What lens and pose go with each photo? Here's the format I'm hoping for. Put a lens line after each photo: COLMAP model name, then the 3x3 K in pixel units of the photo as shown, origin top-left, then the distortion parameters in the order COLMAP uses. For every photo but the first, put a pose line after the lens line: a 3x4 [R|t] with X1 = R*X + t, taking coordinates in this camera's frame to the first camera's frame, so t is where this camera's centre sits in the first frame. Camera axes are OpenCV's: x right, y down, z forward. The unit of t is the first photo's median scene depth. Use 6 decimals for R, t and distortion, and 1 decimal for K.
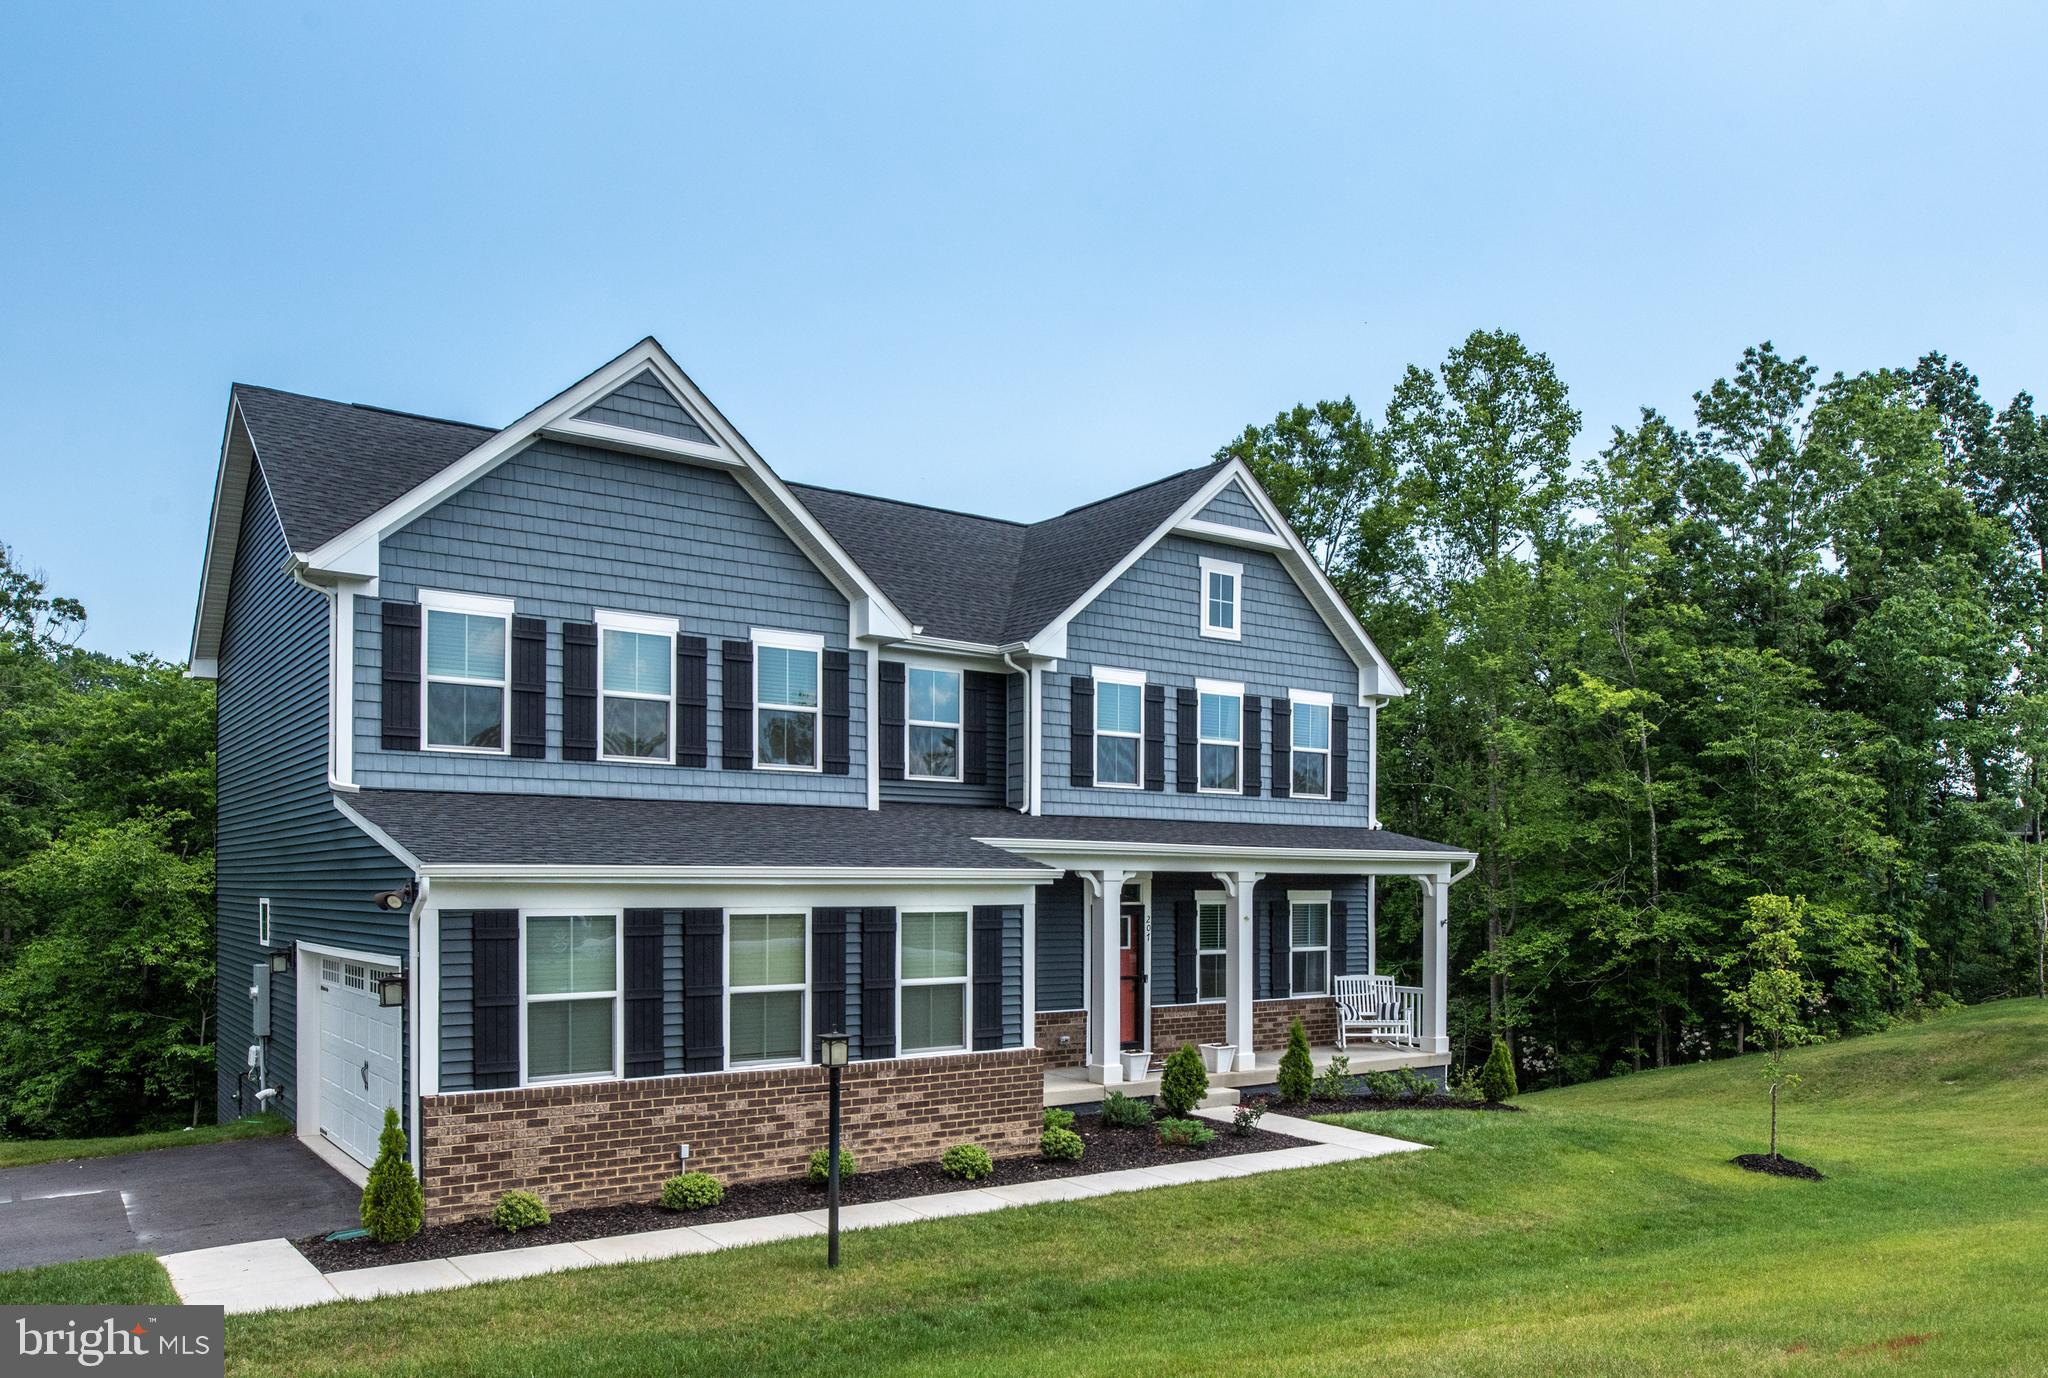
lens RADIAL K [[1497.3, 0, 1078.3], [0, 1497.3, 892.2], [0, 0, 1]] dist [-0.004857, -0.000724]
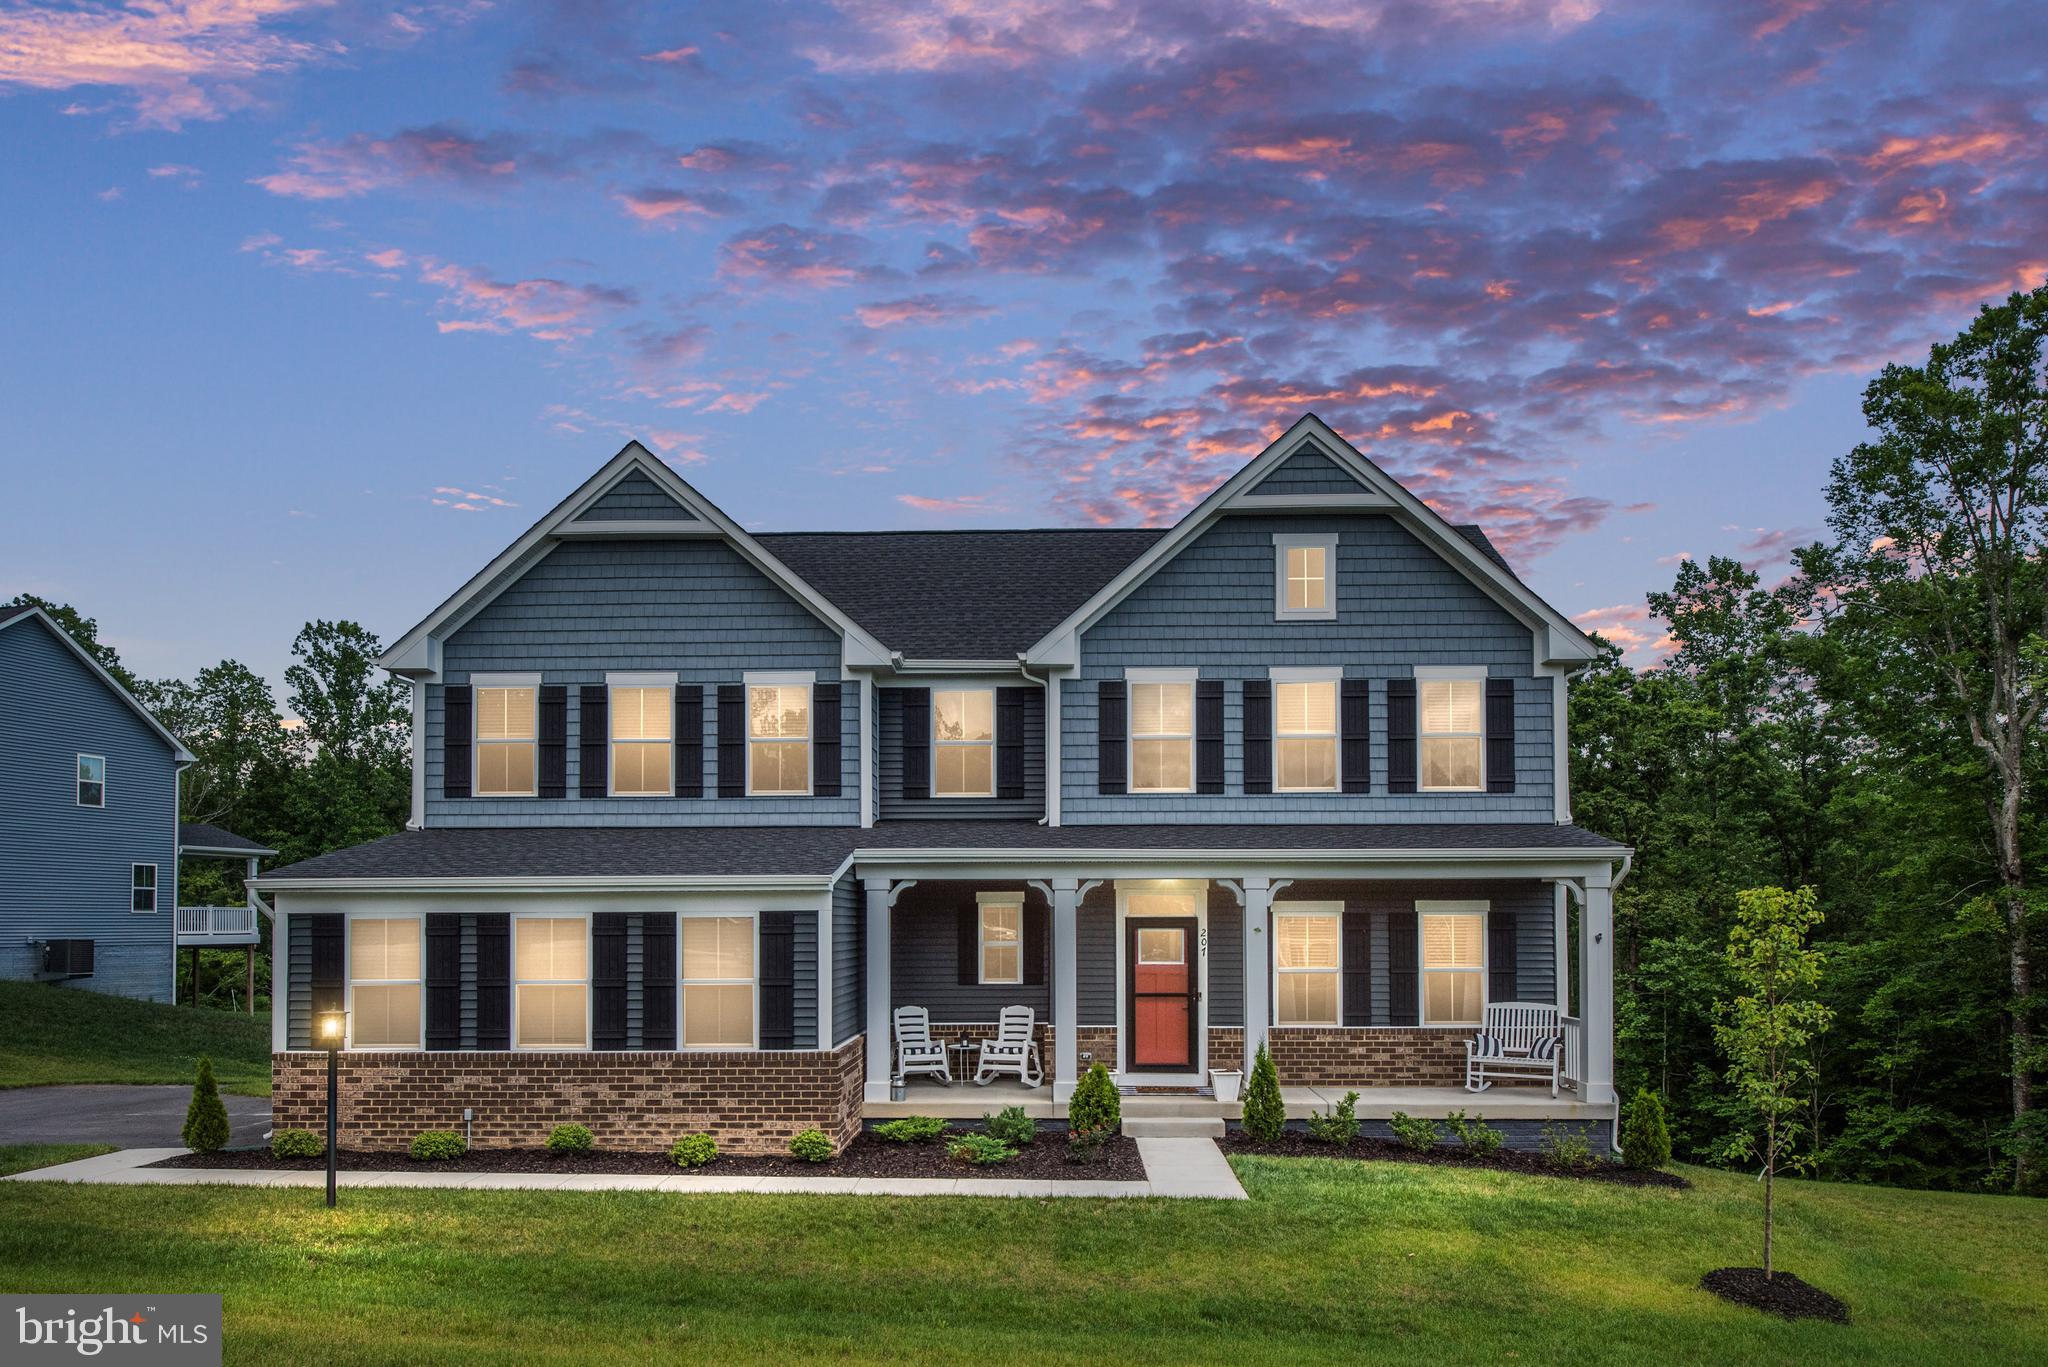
lens RADIAL K [[1420.0, 0, 1021.4], [0, 1420.0, 891.5], [0, 0, 1]] dist [-0.008142, -0.003120]
pose [[0.782241, -0.020879, -0.622626, 0.646051], [0.003052, 0.999555, -0.029683, 0.023486], [0.622968, 0.021319, 0.781956, 0.308838]]
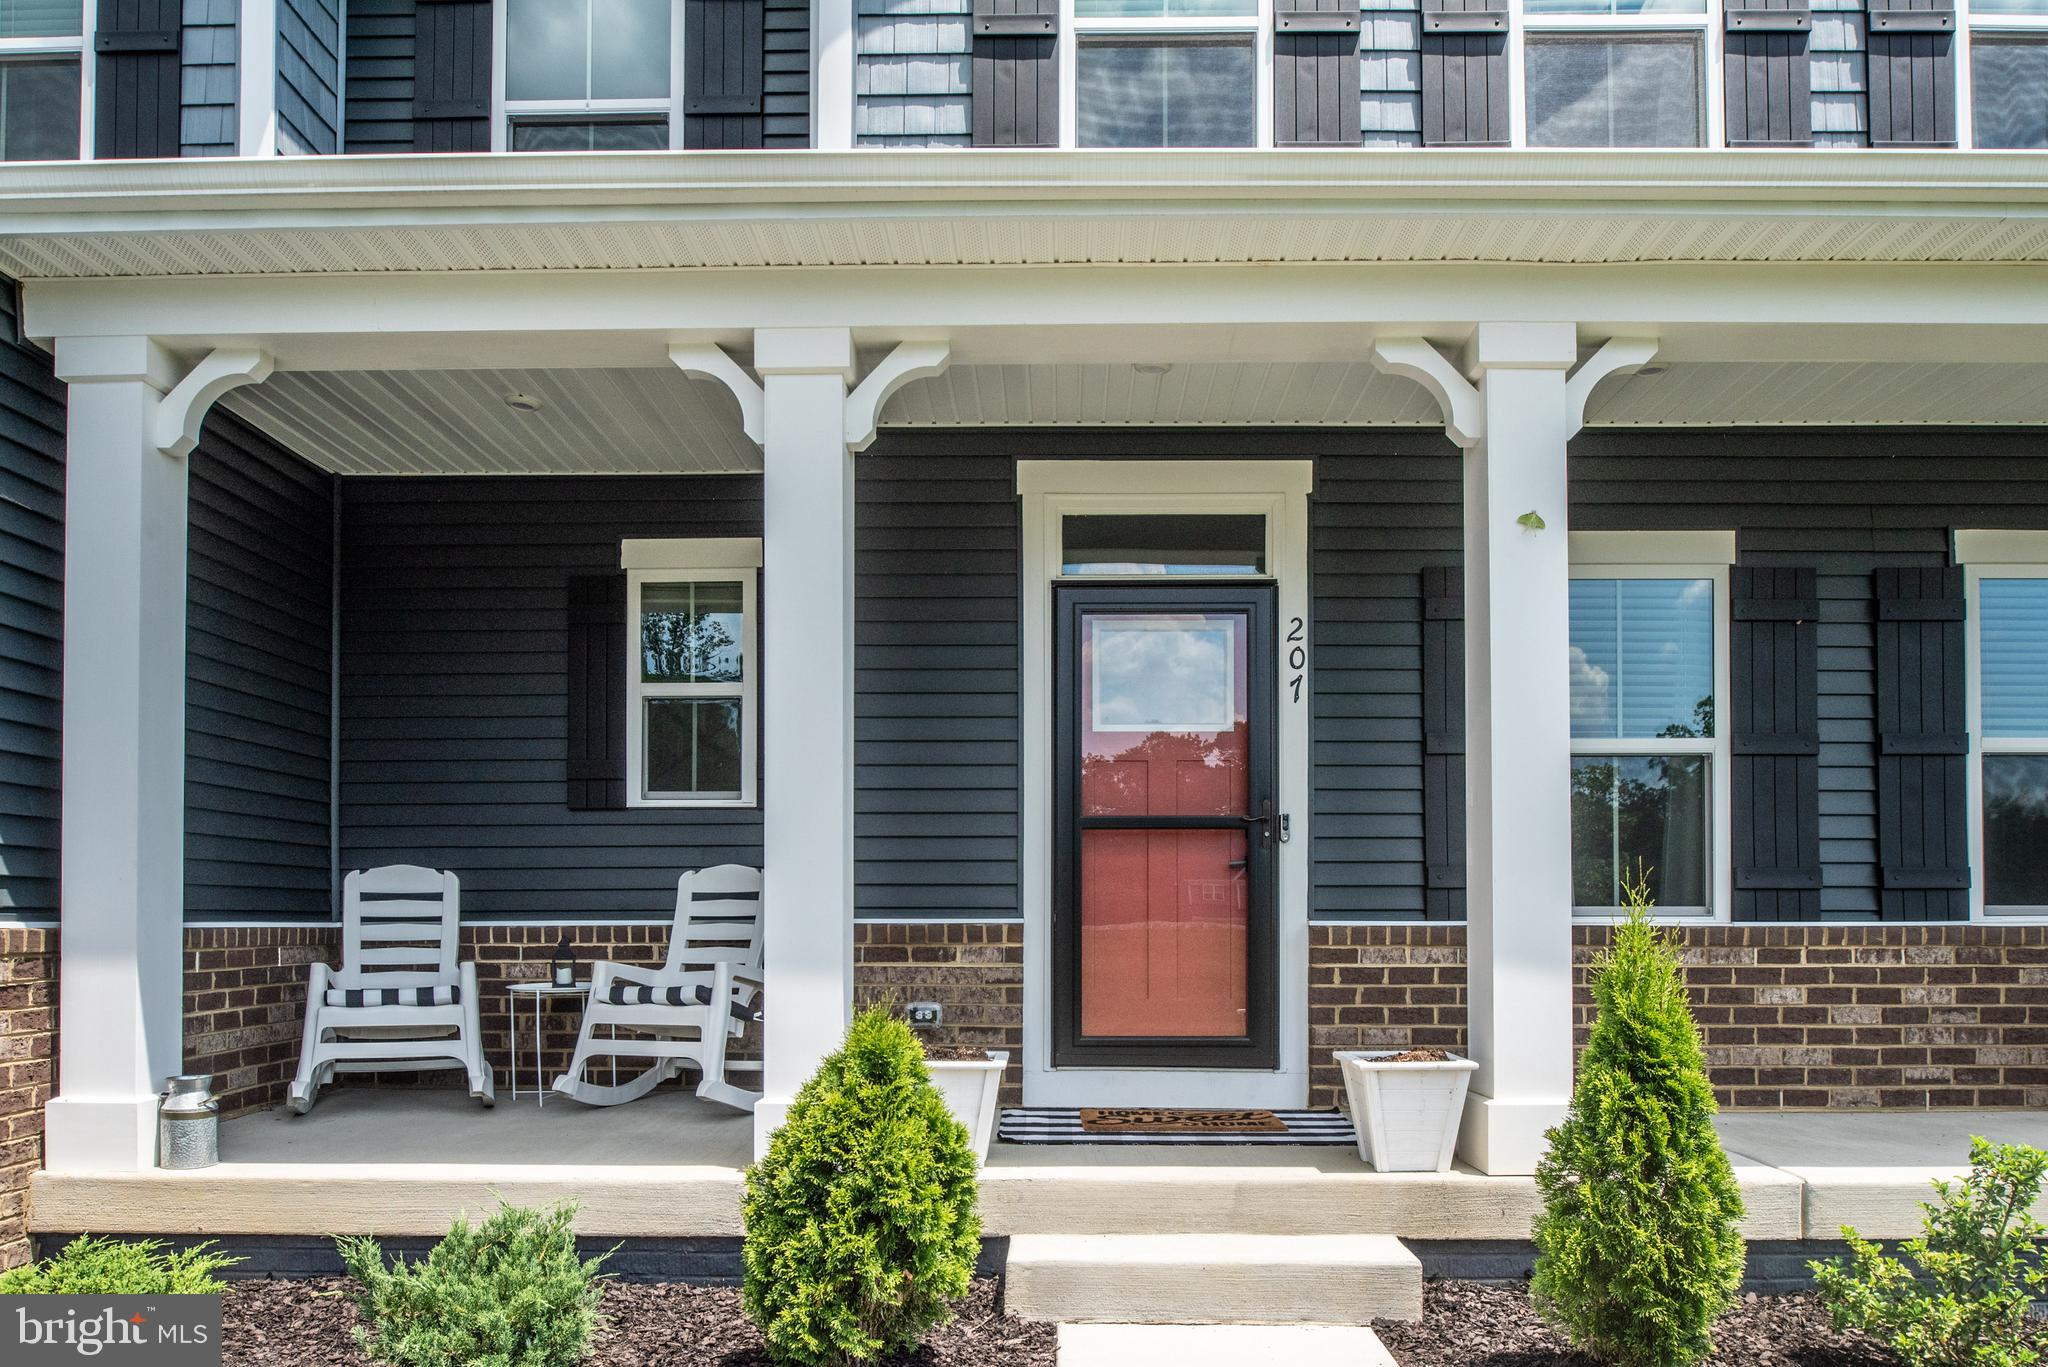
lens RADIAL K [[1464.9, 0, 1026.5], [0, 1464.9, 902.8], [0, 0, 1]] dist [-0.009377, -0.005516]
pose [[0.789370, -0.015540, -0.613721, 0.232206], [0.002214, 0.999745, -0.022467, 0.100414], [0.613914, 0.016377, 0.789203, 0.943397]]
